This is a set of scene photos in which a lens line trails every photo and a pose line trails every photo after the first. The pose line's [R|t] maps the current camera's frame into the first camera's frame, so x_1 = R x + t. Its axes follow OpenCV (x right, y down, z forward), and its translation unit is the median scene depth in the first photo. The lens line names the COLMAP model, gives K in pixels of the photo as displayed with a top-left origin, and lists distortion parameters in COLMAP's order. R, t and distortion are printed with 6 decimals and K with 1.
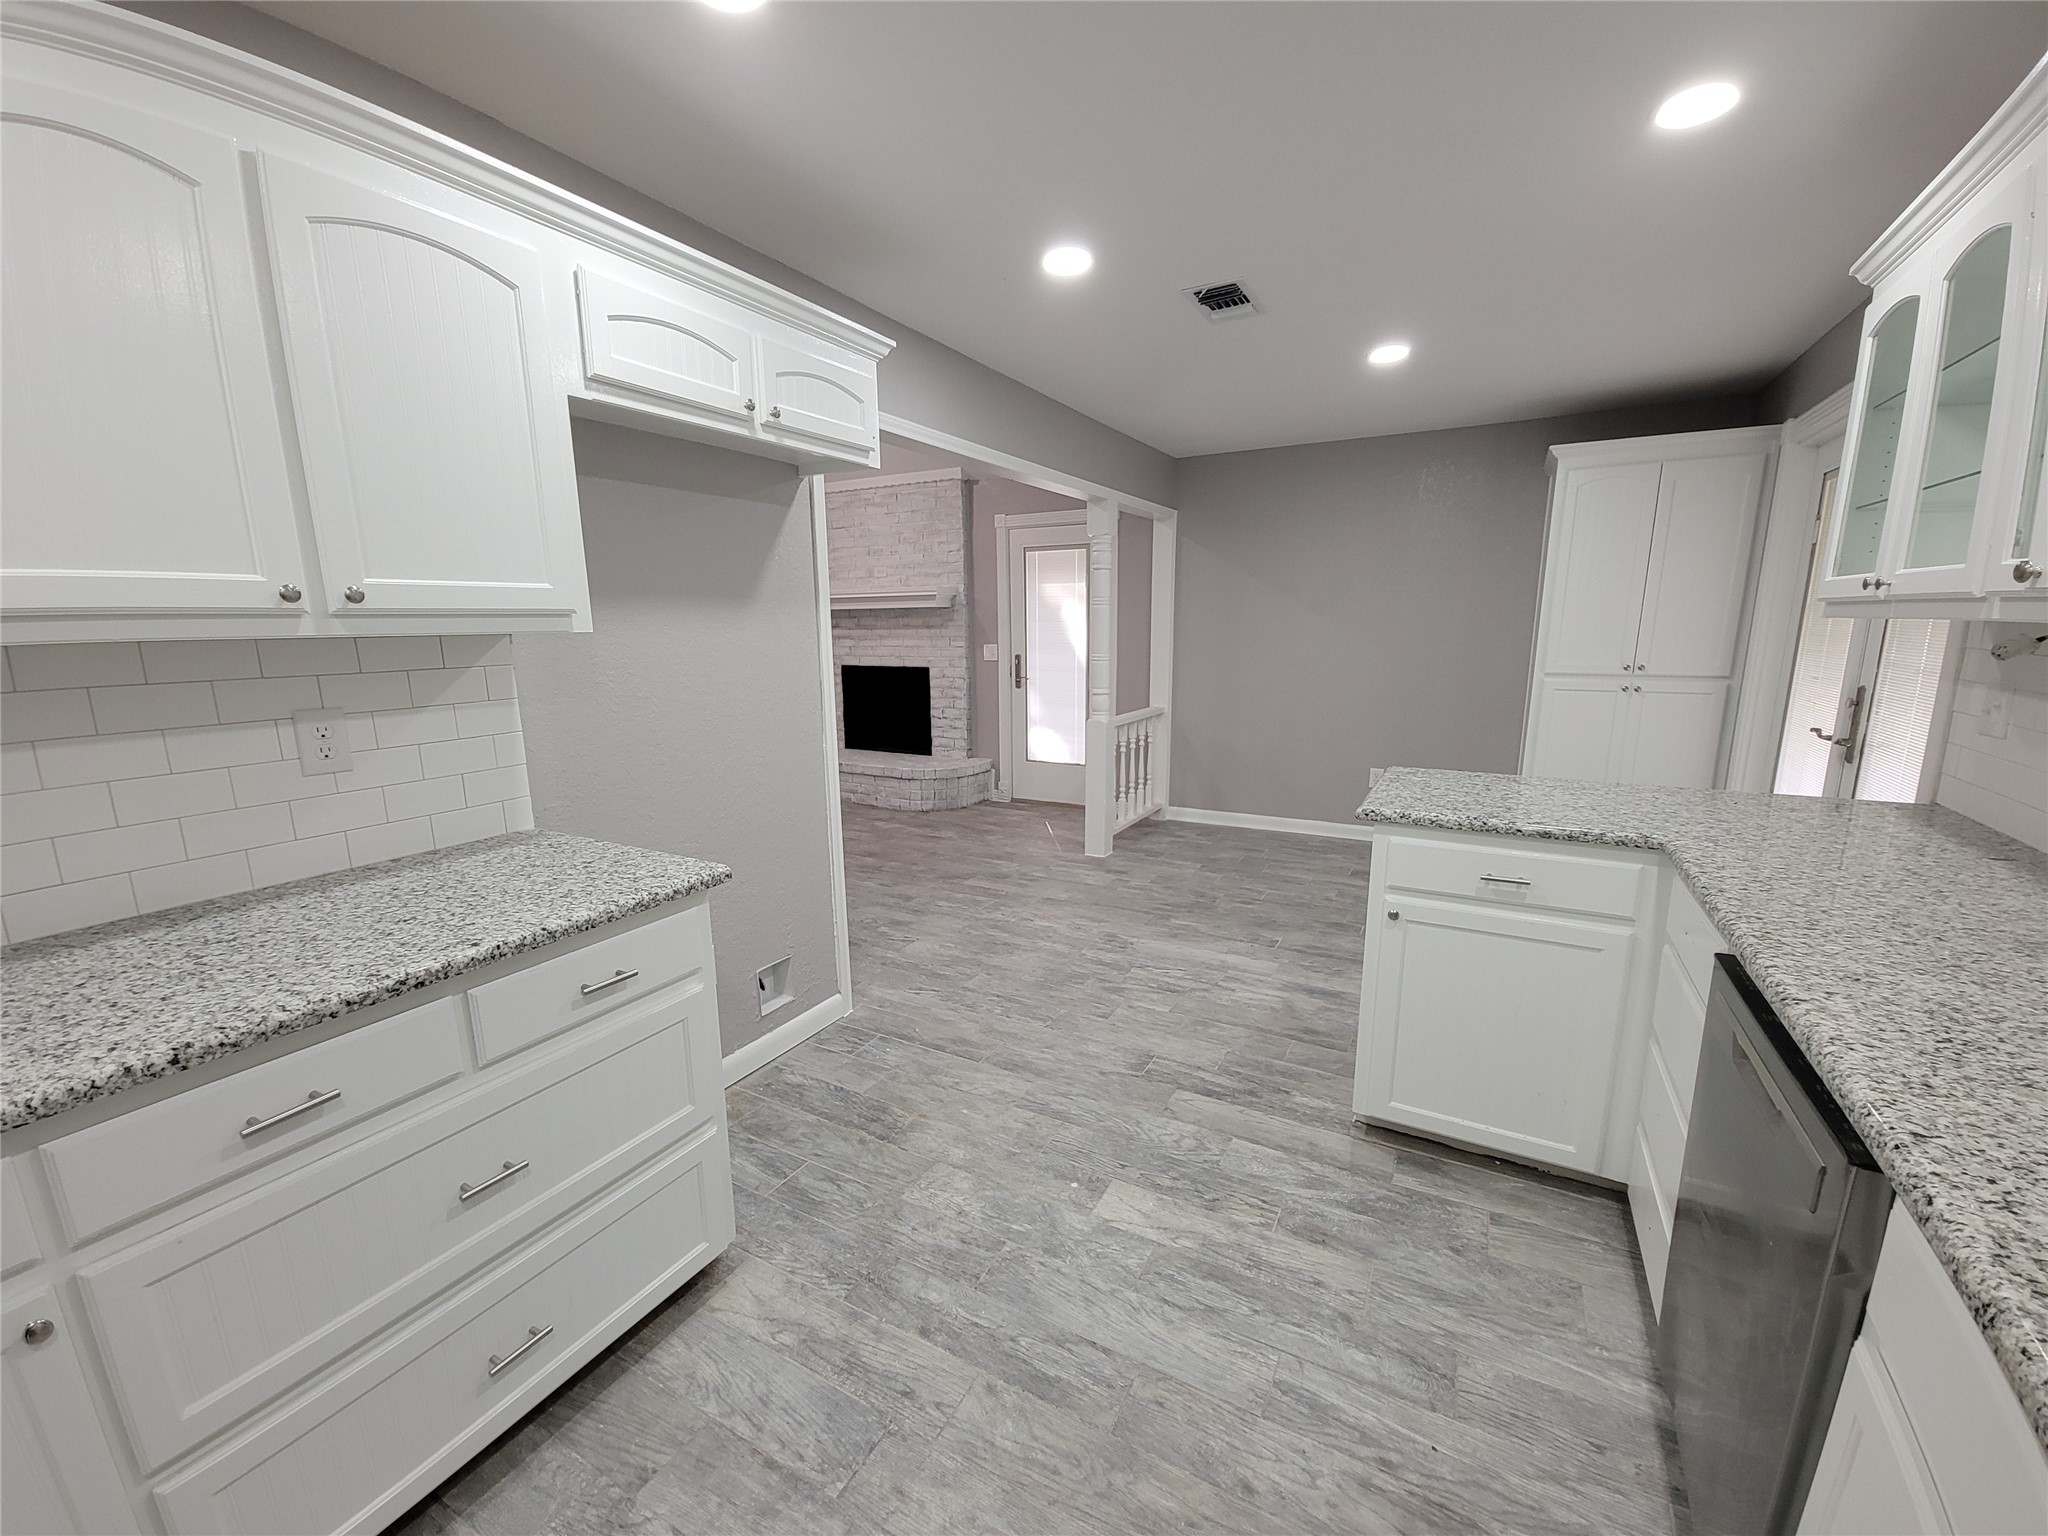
lens RADIAL K [[835.5, 0, 1024.1], [0, 835.5, 786.8], [0, 0, 1]] dist [0.001541, 0.000196]
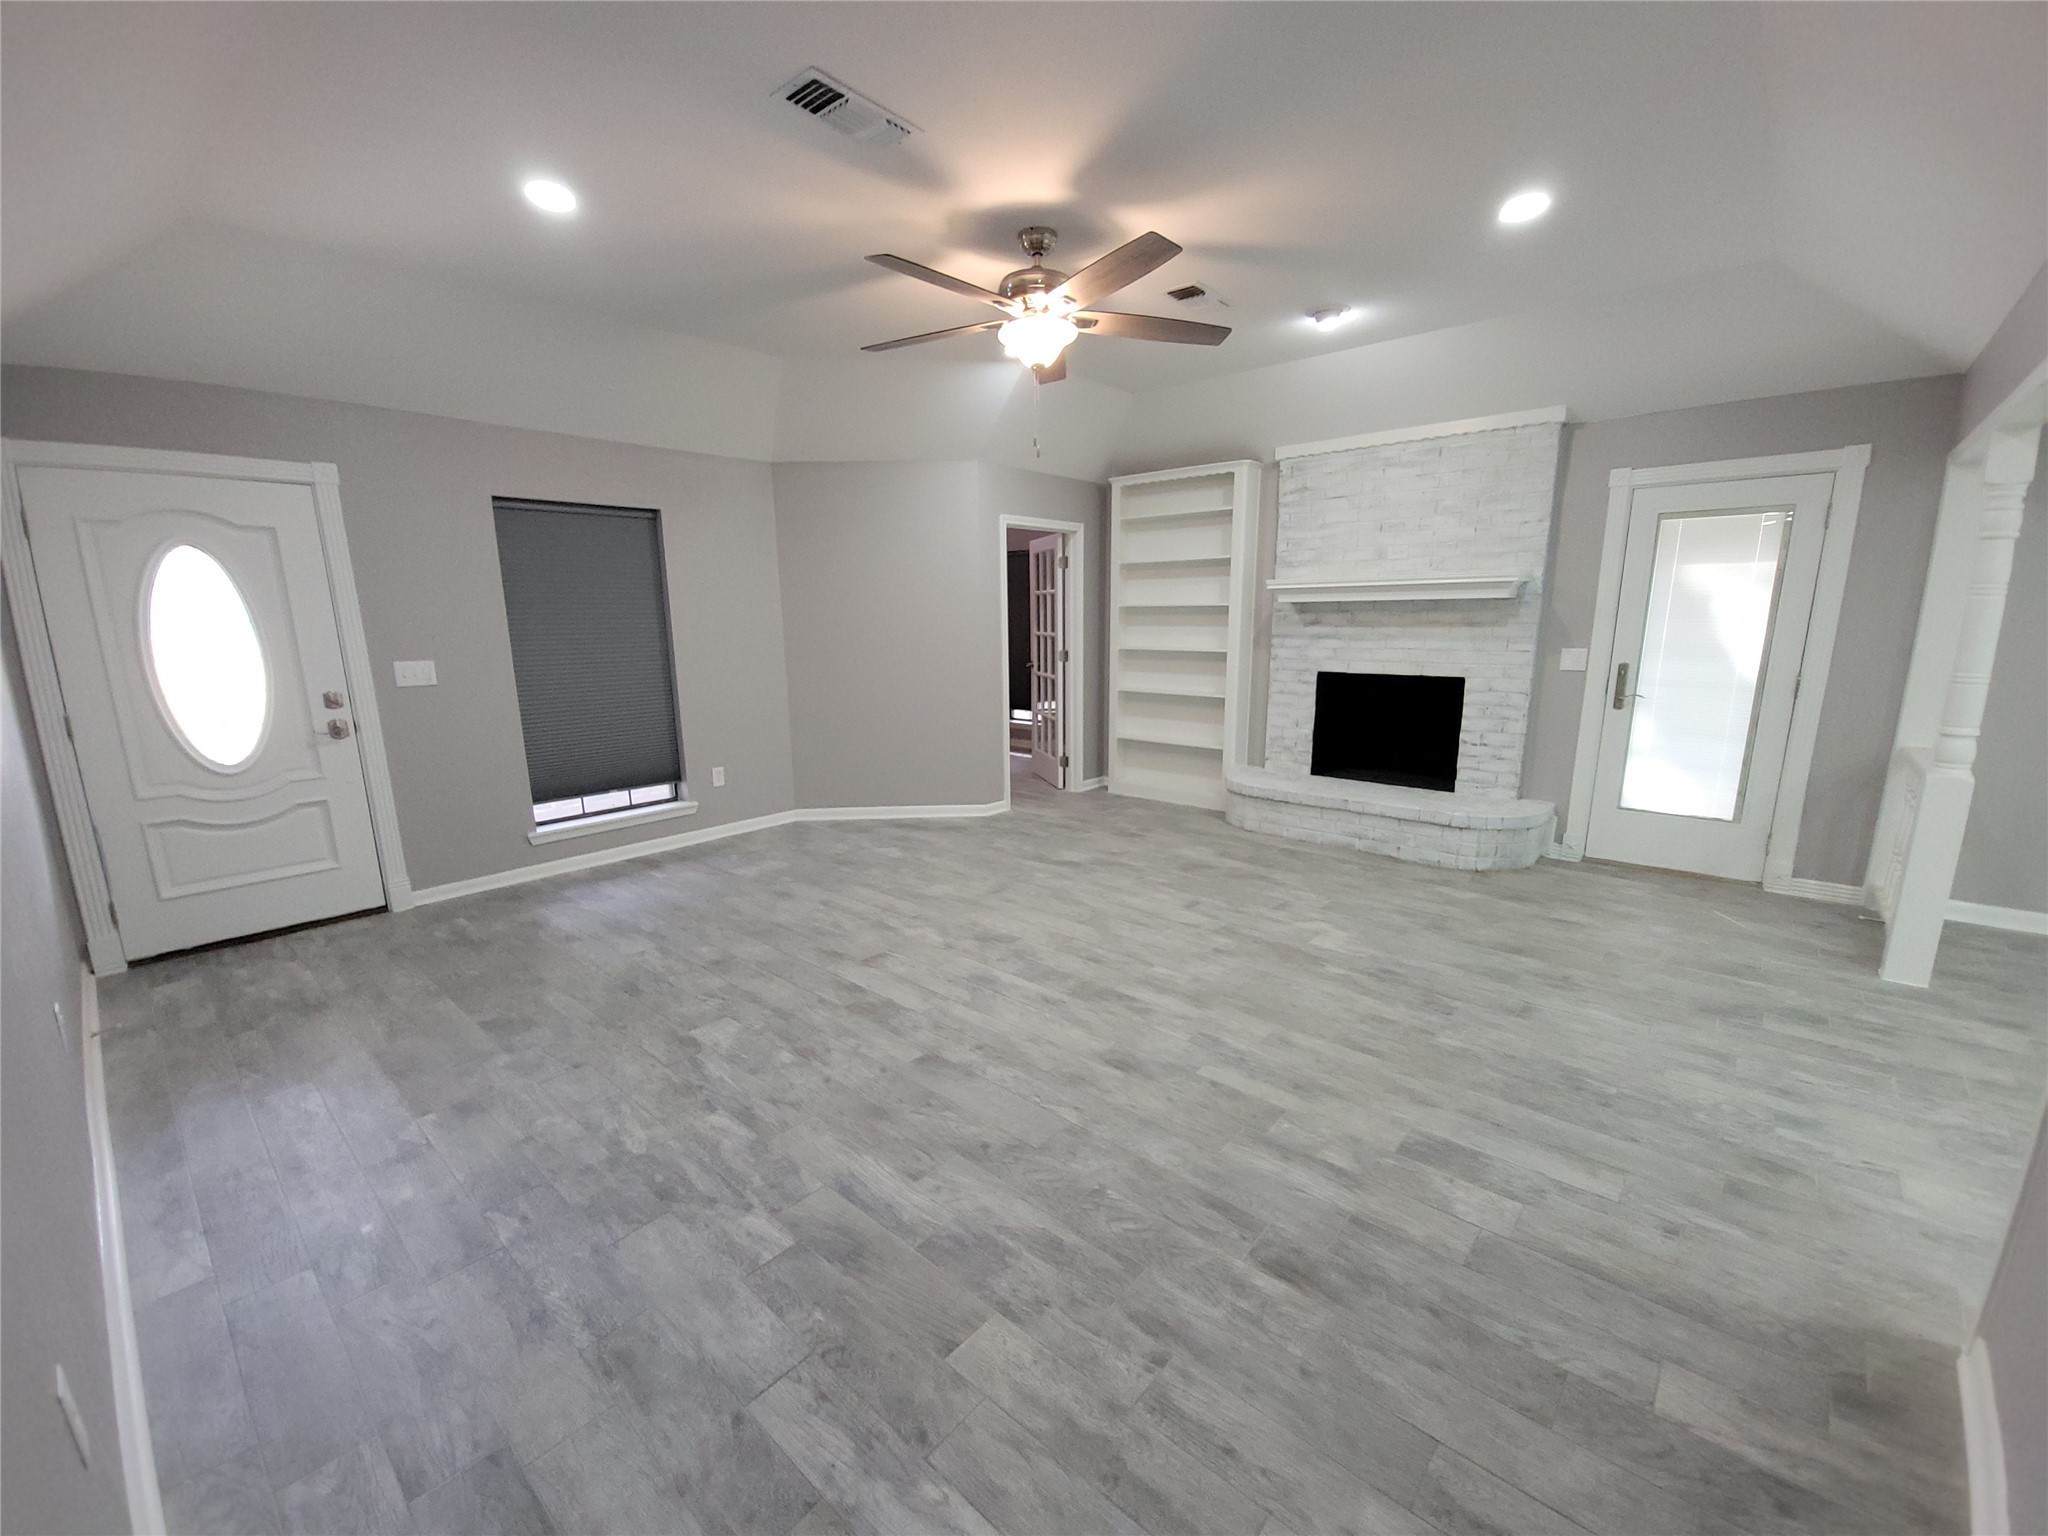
lens RADIAL K [[835.5, 0, 1019.0], [0, 835.5, 788.6], [0, 0, 1]] dist [0.001541, 0.000196]
pose [[0.977273, 0.043682, -0.207438, -0.355731], [-0.040703, 0.998998, 0.018609, -0.040527], [0.208043, -0.009742, 0.978071, 0.174427]]
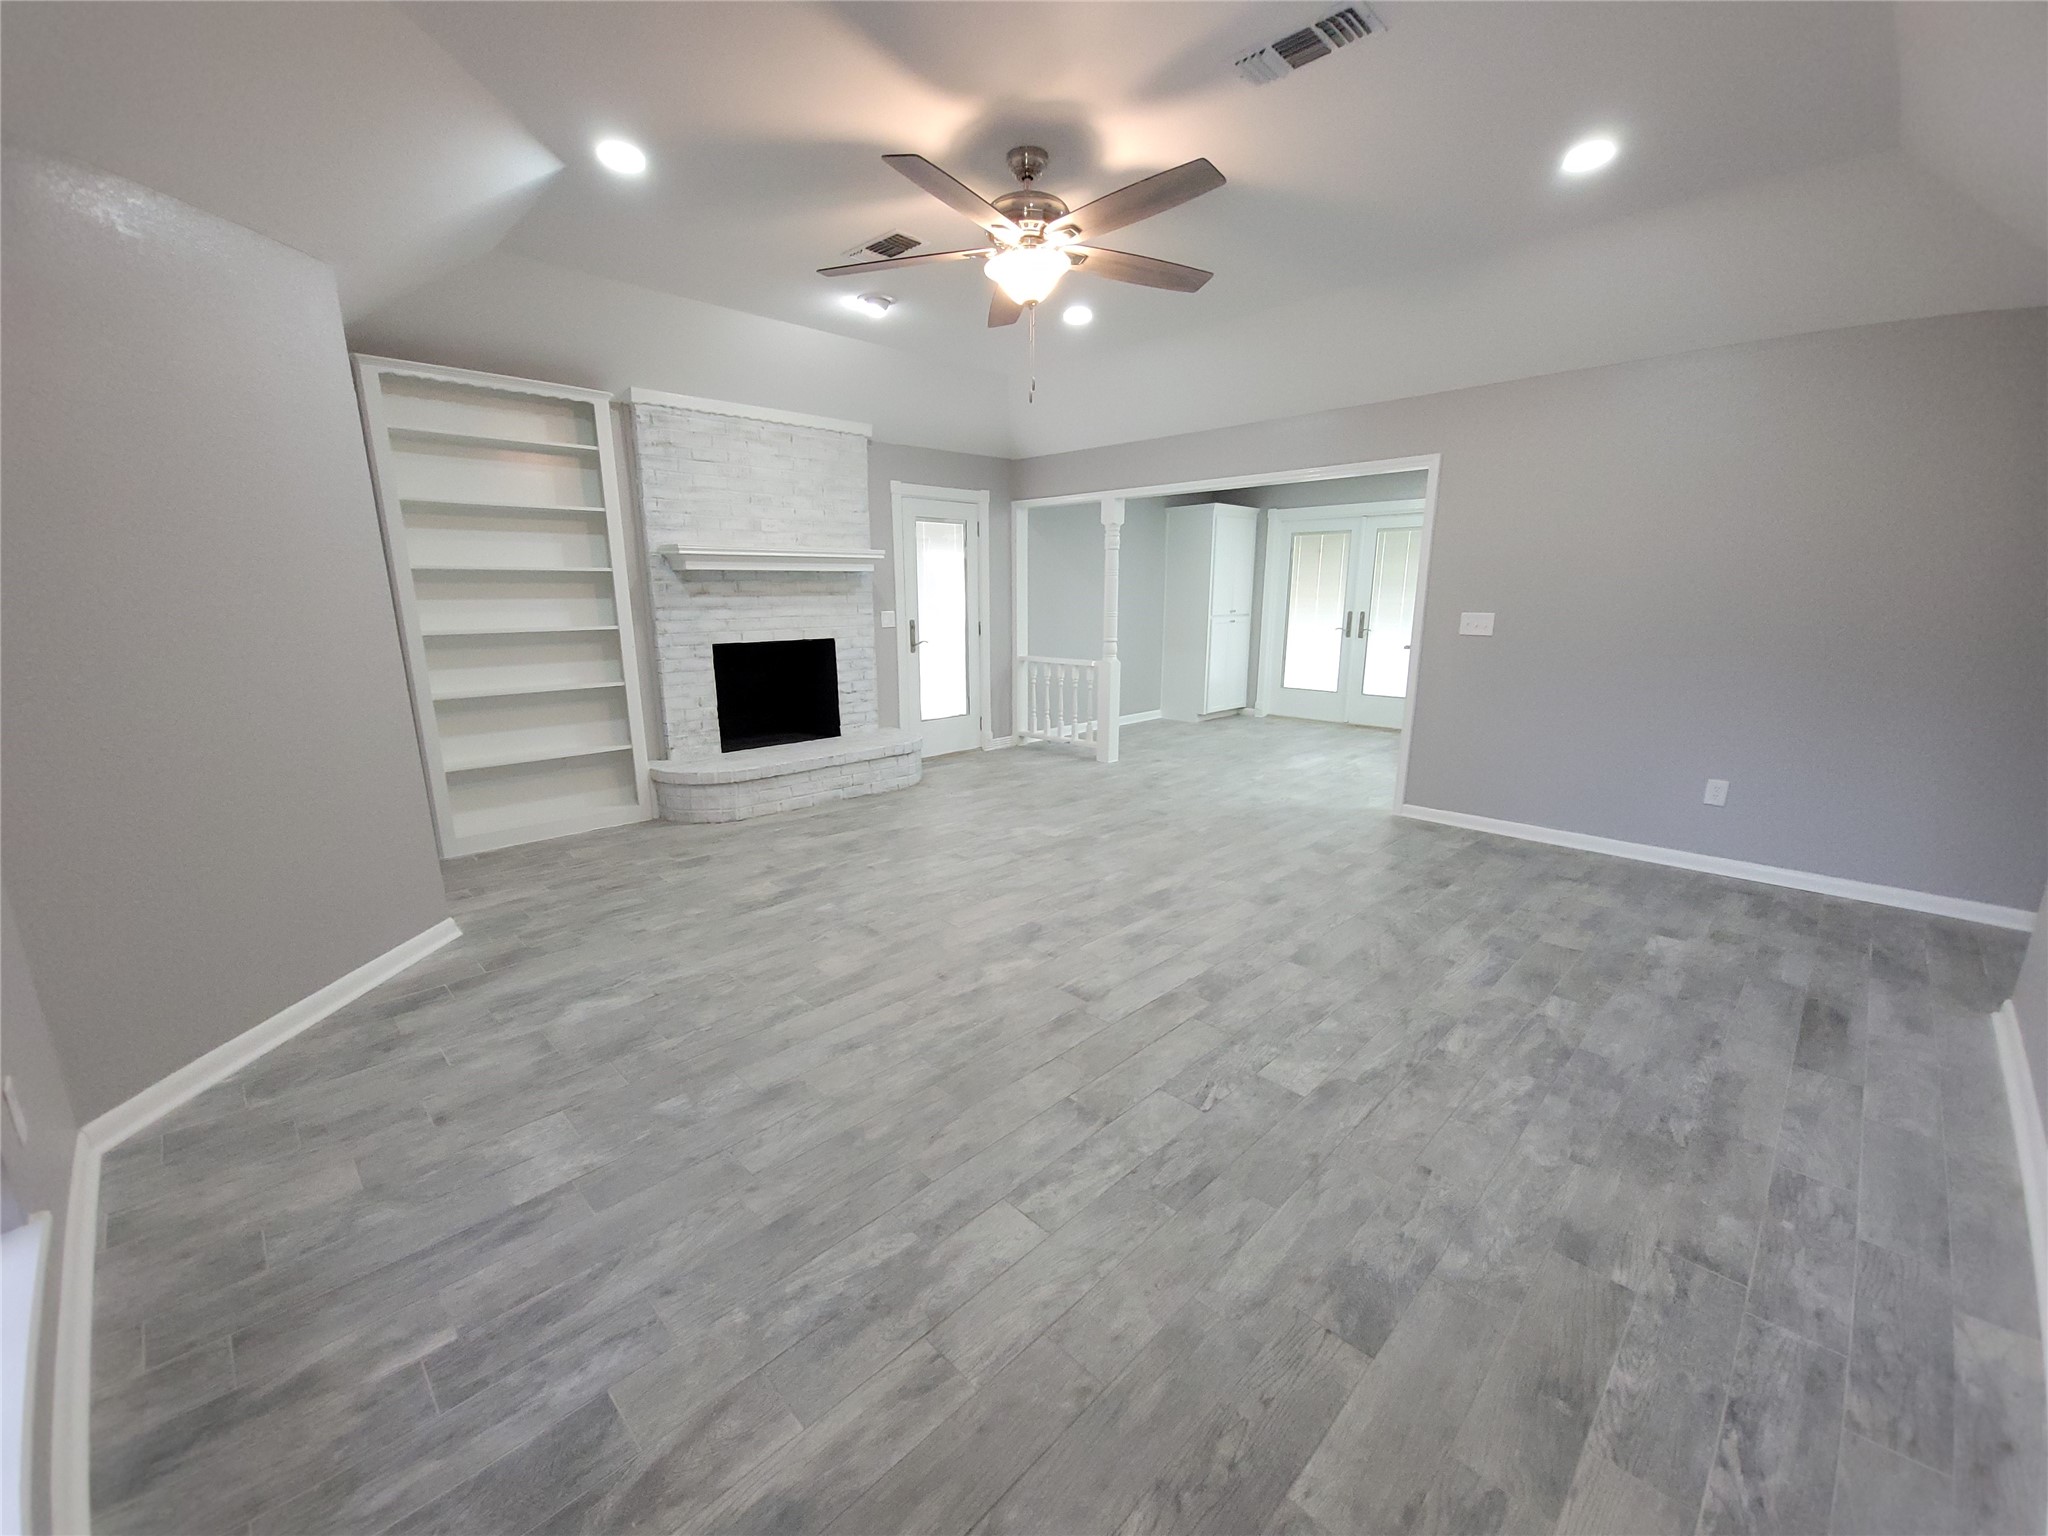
lens RADIAL K [[835.5, 0, 1030.0], [0, 835.5, 777.7], [0, 0, 1]] dist [0.001541, 0.000196]
pose [[0.262711, -0.203388, 0.943195, -0.958668], [0.188040, 0.969580, 0.156703, -0.100953], [-0.946374, 0.136191, 0.292965, 0.569392]]
